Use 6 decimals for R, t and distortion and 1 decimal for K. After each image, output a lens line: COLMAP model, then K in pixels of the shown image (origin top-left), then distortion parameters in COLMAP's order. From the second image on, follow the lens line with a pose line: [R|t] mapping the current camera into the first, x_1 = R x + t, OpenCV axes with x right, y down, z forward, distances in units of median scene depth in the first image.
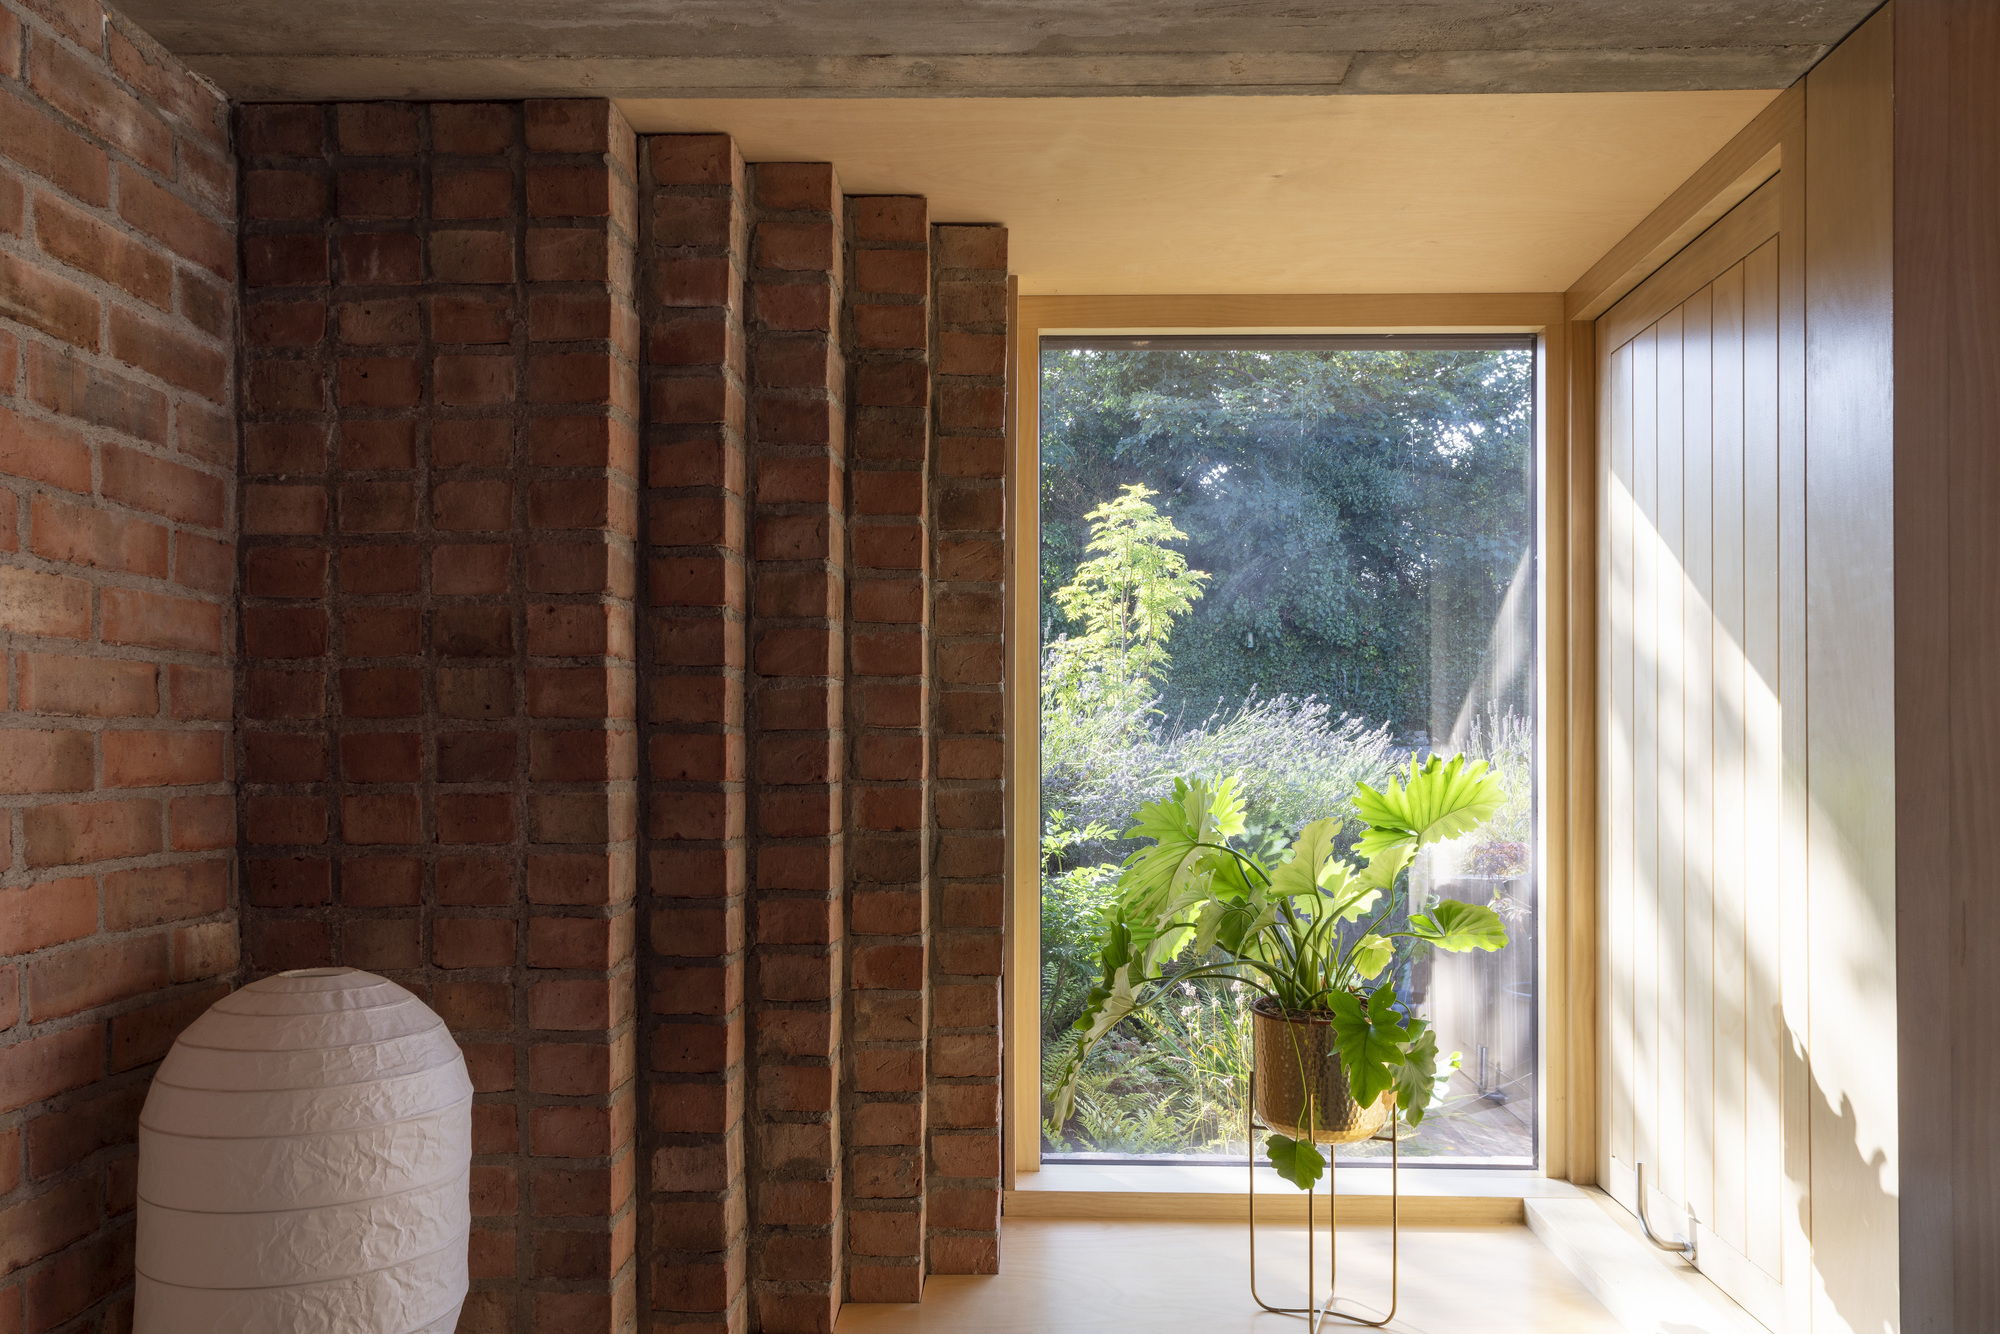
lens RADIAL K [[1394.7, 0, 1017.8], [0, 1394.7, 744.0], [0, 0, 1]] dist [-0.018330, 0.031304]
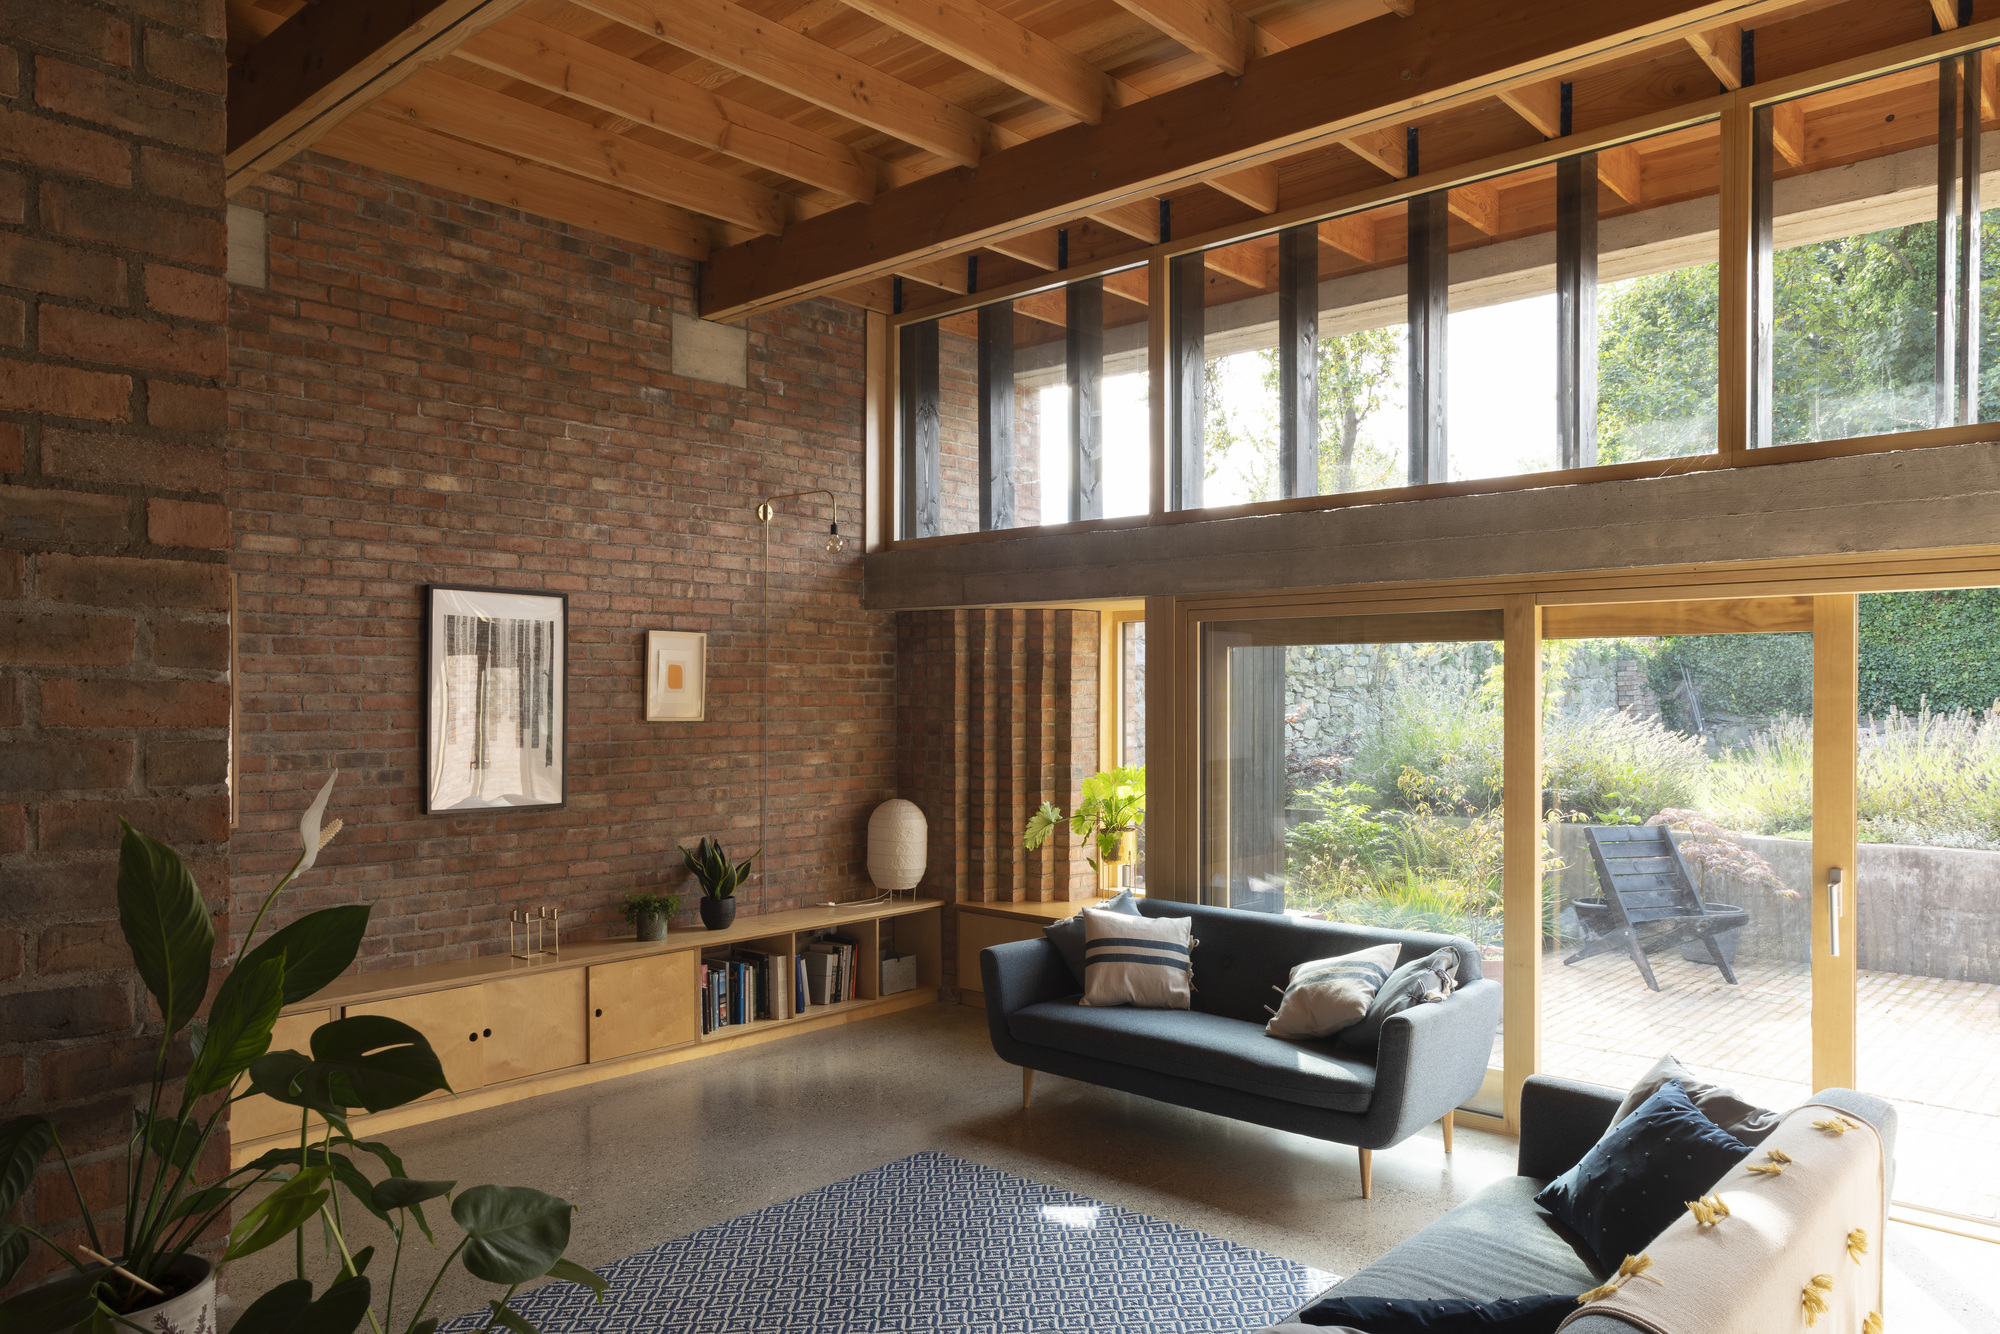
lens RADIAL K [[1394.7, 0, 994.9], [0, 1394.7, 712.7], [0, 0, 1]] dist [-0.018330, 0.031304]
pose [[0.749740, 0.010885, -0.661644, 2.592404], [-0.001363, 0.999888, 0.014906, -0.187100], [0.661732, -0.010274, 0.749670, -2.127337]]
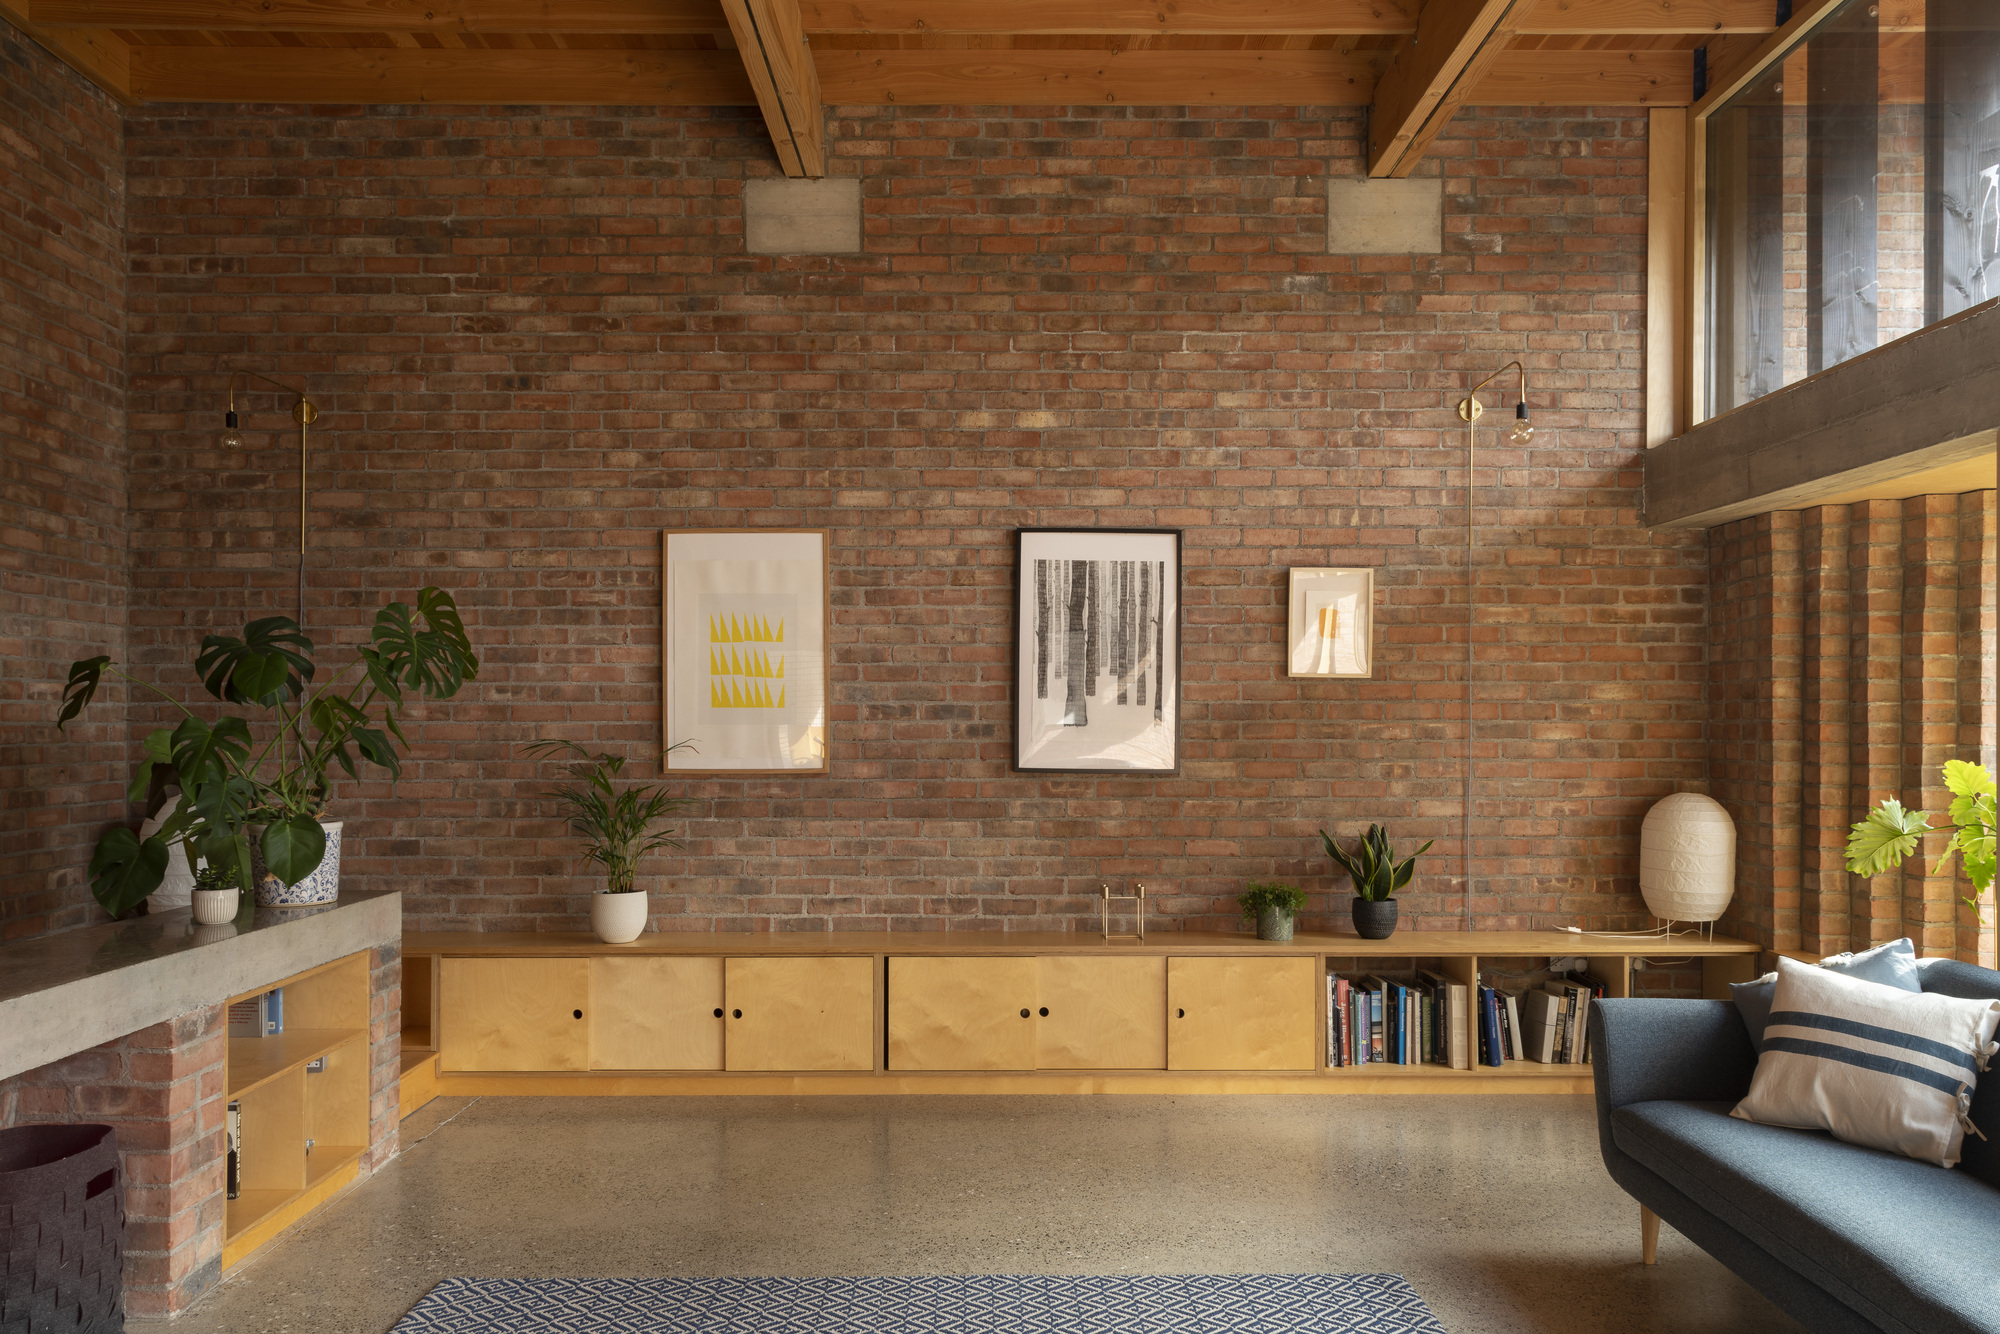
lens RADIAL K [[1394.7, 0, 964.1], [0, 1394.7, 732.3], [0, 0, 1]] dist [-0.018330, 0.031304]
pose [[0.002592, 0.007922, -0.999965, 2.524892], [-0.000745, 0.999968, 0.007920, -0.011167], [0.999996, 0.000725, 0.002598, -0.695244]]
